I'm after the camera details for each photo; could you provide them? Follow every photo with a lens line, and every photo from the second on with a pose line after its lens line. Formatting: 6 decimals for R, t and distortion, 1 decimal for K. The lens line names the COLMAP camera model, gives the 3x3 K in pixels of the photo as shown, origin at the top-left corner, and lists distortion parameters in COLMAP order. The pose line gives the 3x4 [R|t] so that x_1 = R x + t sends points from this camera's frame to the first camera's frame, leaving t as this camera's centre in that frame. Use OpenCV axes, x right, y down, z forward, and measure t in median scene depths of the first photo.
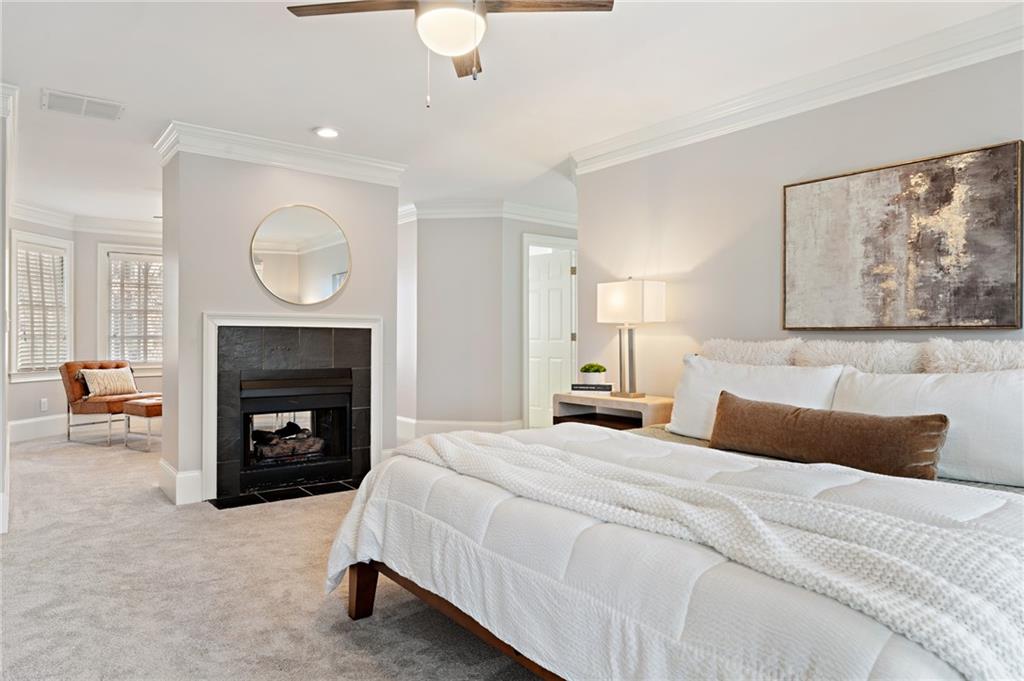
lens RADIAL K [[650.2, 0, 514.1], [0, 650.2, 338.7], [0, 0, 1]] dist [-0.011780, 0.004796]
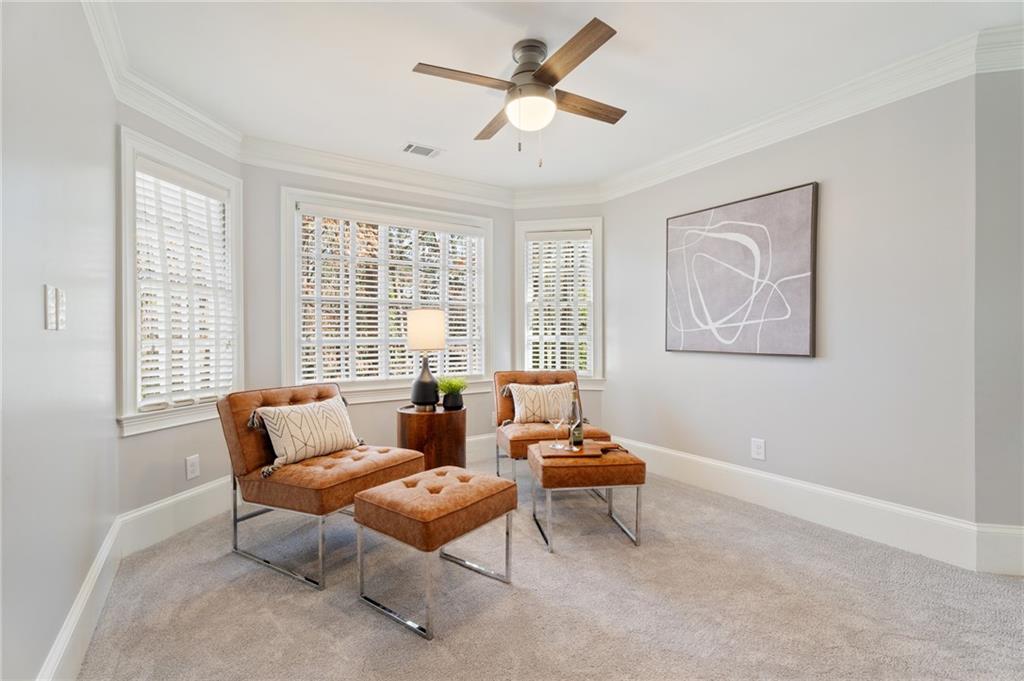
lens RADIAL K [[459.6, 0, 505.7], [0, 459.6, 339.6], [0, 0, 1]] dist [-0.002772, -0.000270]
pose [[0.997070, -0.006722, -0.076194, -0.754663], [0.006509, 0.999974, -0.003043, -0.004630], [0.076213, 0.002538, 0.997088, 1.106421]]
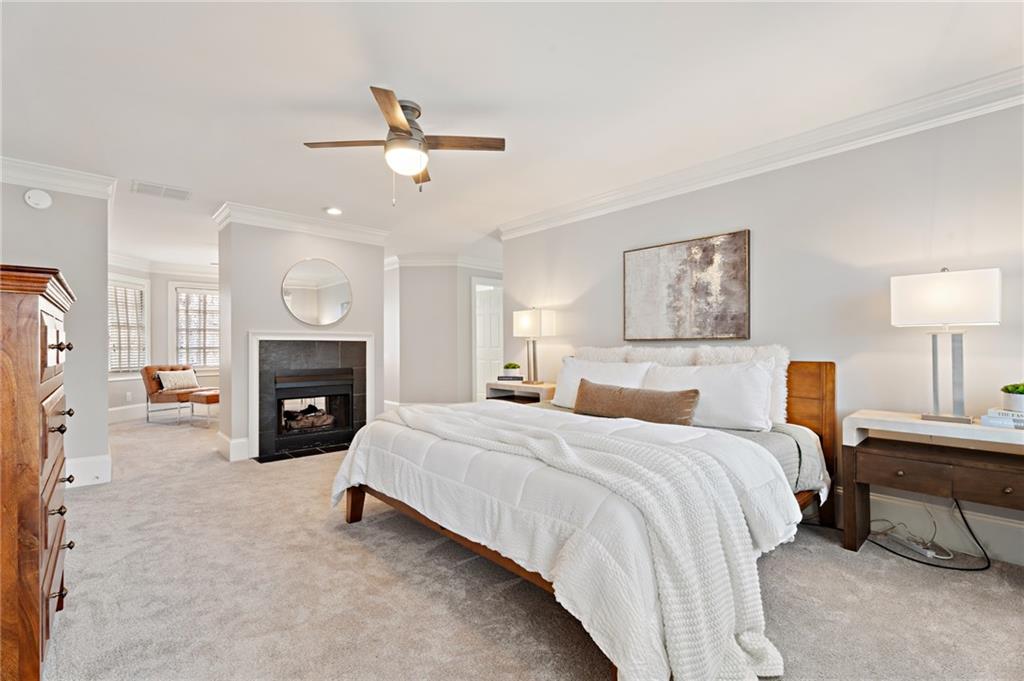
lens RADIAL K [[459.6, 0, 515.9], [0, 459.6, 345.2], [0, 0, 1]] dist [-0.002772, -0.000270]
pose [[0.996408, -0.007038, 0.084392, 0.042078], [0.007358, 0.999967, -0.003480, -0.000123], [-0.084364, 0.004088, 0.996427, -0.100913]]
